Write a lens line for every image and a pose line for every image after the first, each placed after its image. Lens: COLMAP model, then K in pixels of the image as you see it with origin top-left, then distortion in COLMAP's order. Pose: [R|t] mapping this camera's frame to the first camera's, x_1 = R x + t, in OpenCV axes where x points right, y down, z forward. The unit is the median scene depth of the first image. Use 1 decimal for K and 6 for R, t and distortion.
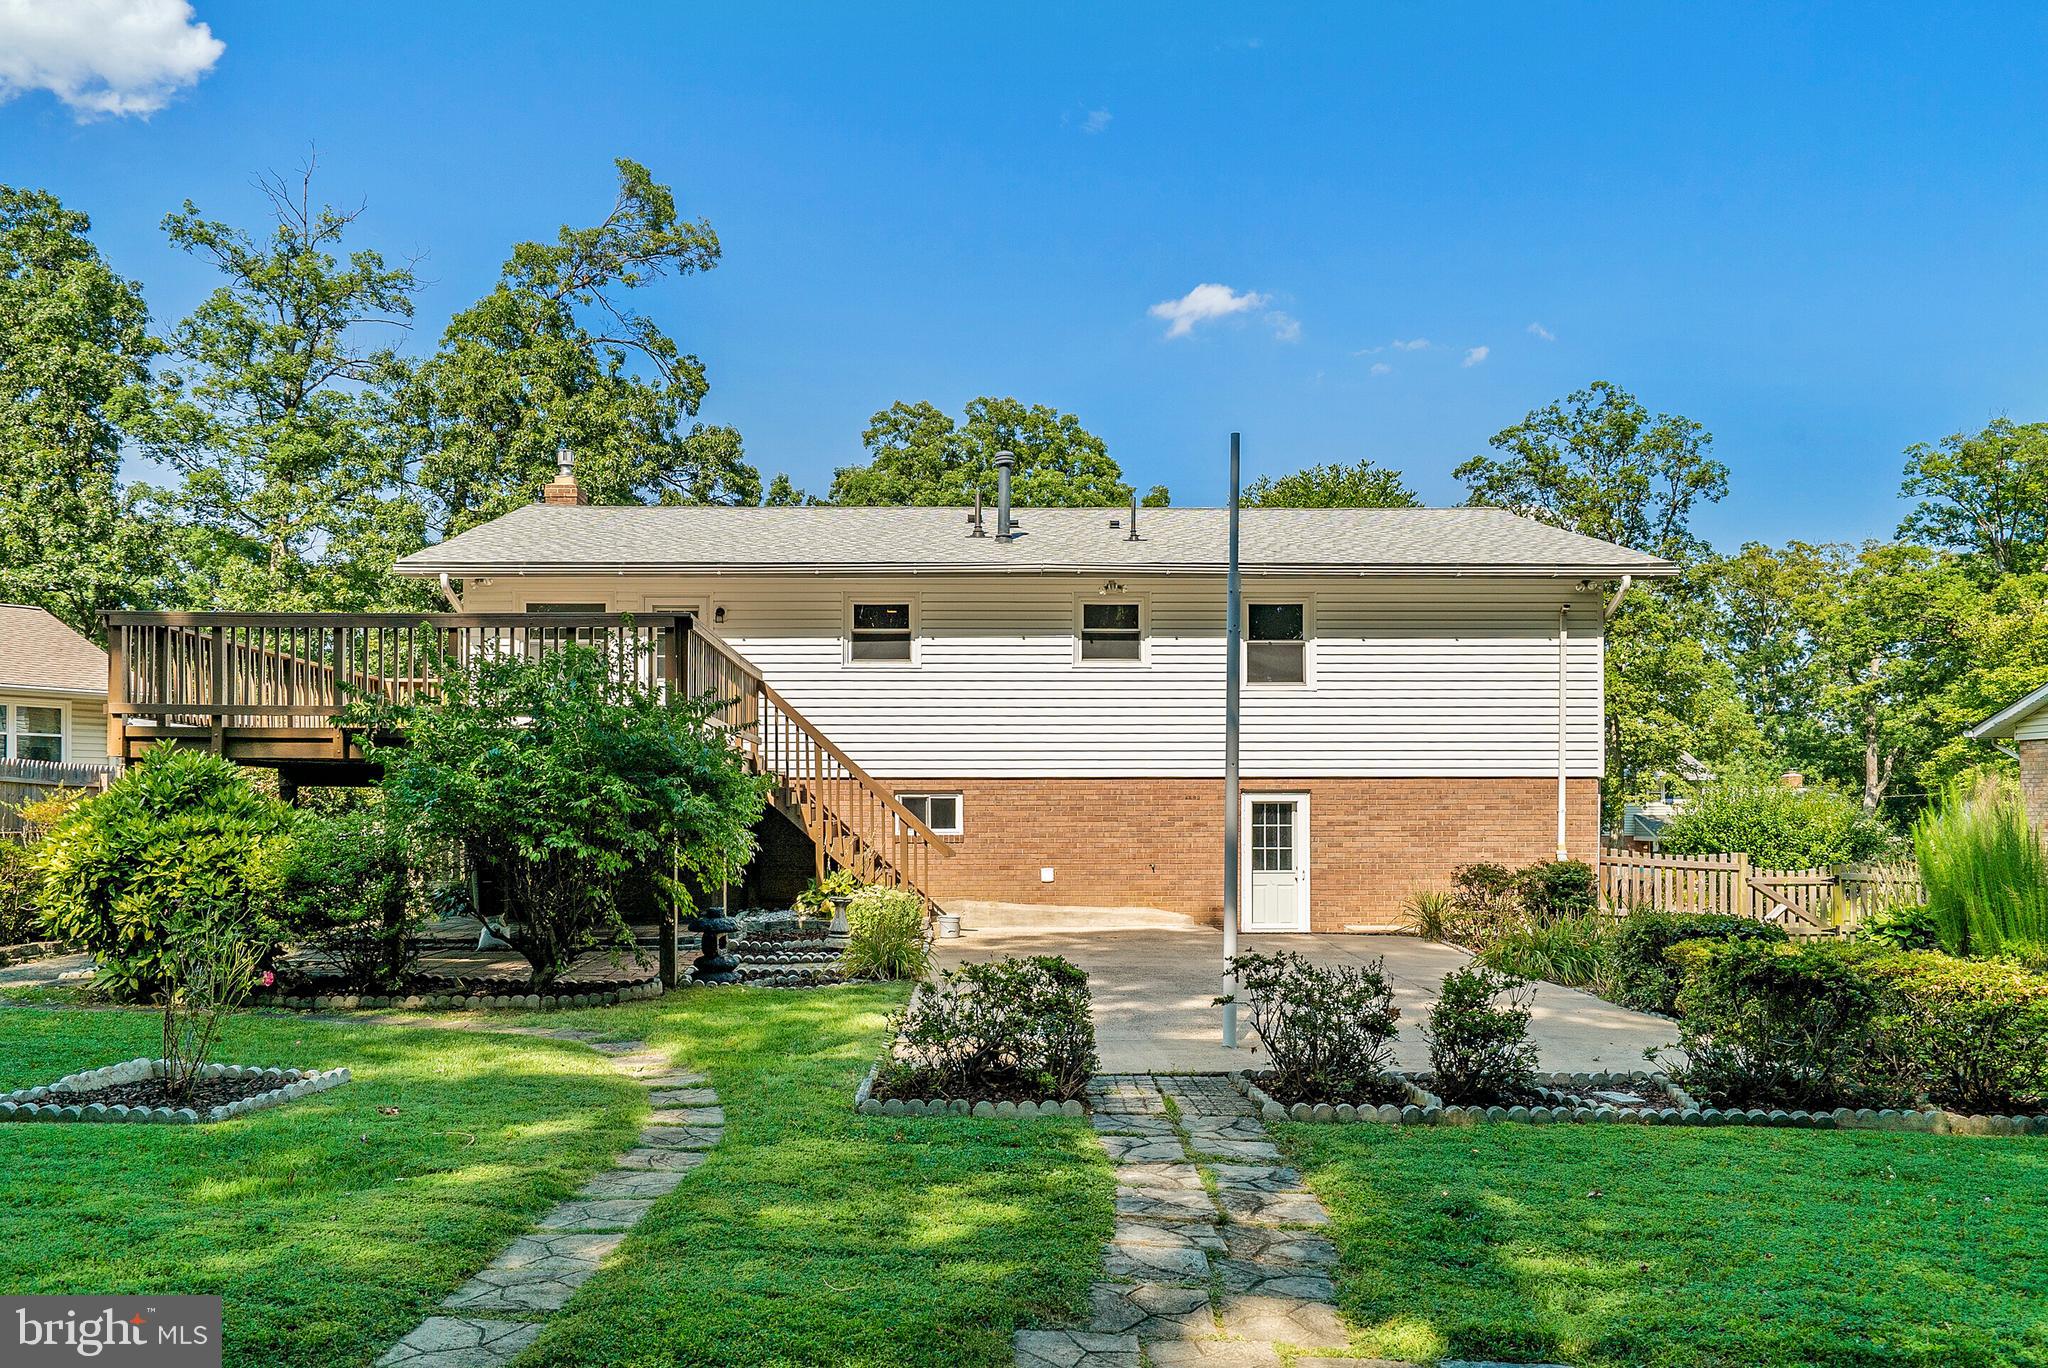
lens RADIAL K [[1396.9, 0, 1050.2], [0, 1396.9, 779.3], [0, 0, 1]] dist [0.046522, -0.053289]
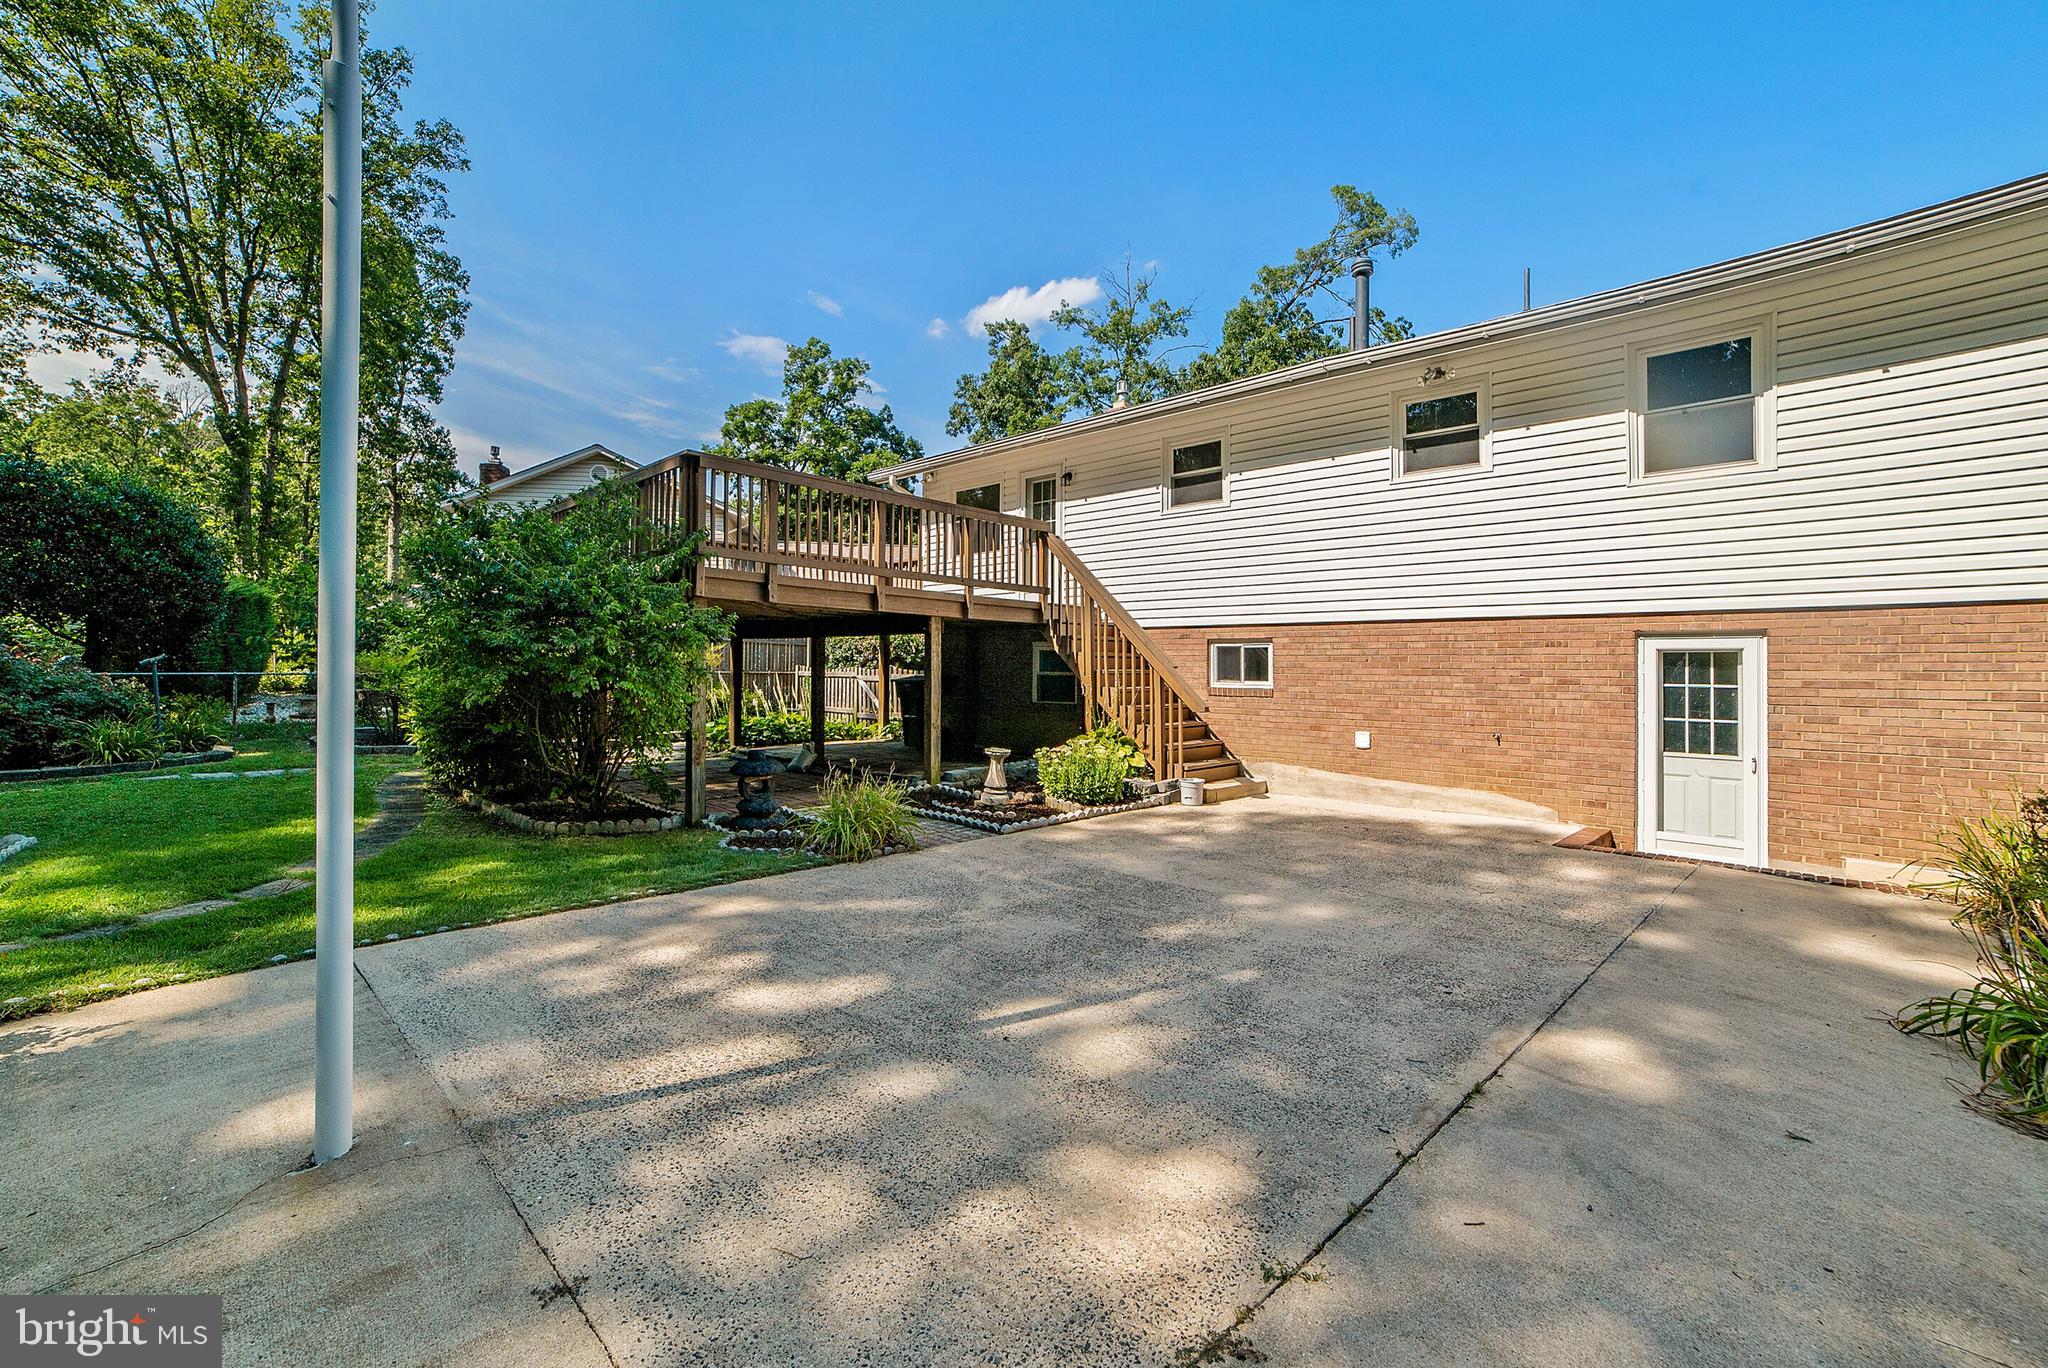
lens RADIAL K [[910.2, 0, 1025.7], [0, 910.2, 646.4], [0, 0, 1]] dist [-0.090757, 0.066012]
pose [[0.689941, -0.008021, -0.723821, 0.244632], [0.000131, 0.999940, -0.010955, 0.019275], [0.723865, 0.007463, 0.689901, 0.490349]]
